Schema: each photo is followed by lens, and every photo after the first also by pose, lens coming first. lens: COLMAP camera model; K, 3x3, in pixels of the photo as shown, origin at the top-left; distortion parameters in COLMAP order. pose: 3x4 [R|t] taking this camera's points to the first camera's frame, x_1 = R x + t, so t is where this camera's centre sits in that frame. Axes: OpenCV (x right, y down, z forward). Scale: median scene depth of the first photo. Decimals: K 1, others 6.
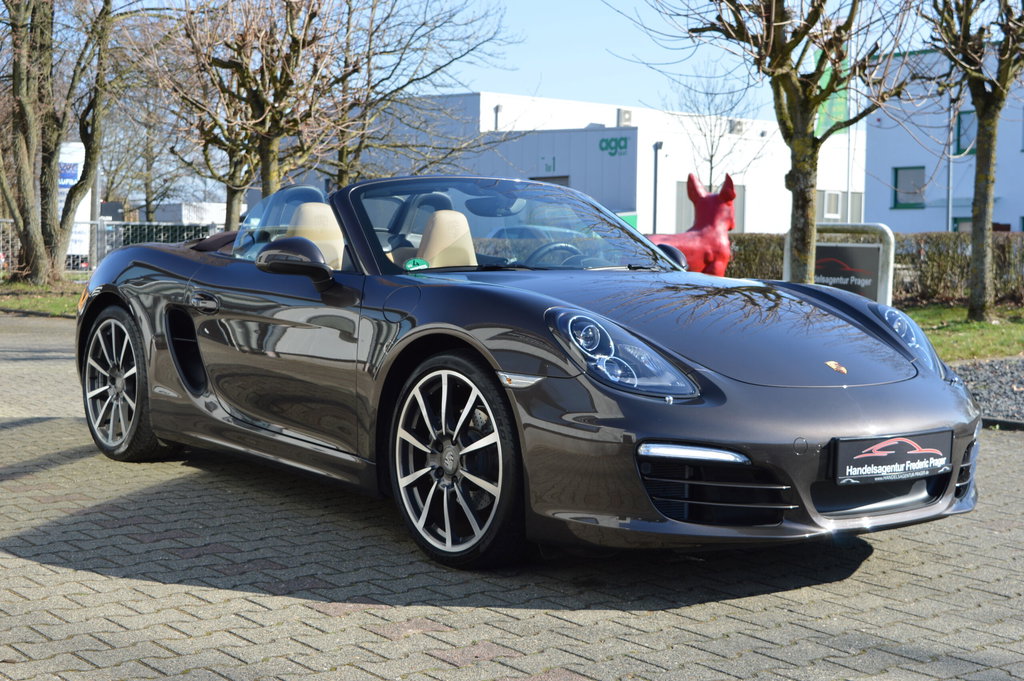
lens RADIAL K [[1618.0, 0, 512.3], [0, 1618.0, 340.1], [0, 0, 1]] dist [0.032160, 0.000000]
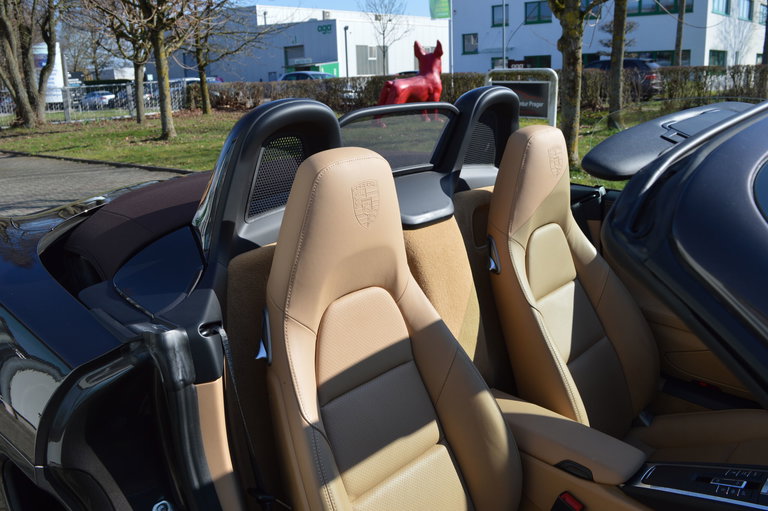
lens RADIAL K [[671.8, 0, 385.0], [0, 671.8, 254.0], [0, 0, 1]] dist [-0.078738, 0.011459]
pose [[0.983867, -0.091498, 0.153730, -0.040358], [0.058192, 0.976262, 0.208628, -0.027185], [-0.169170, -0.196317, 0.965837, 0.240914]]
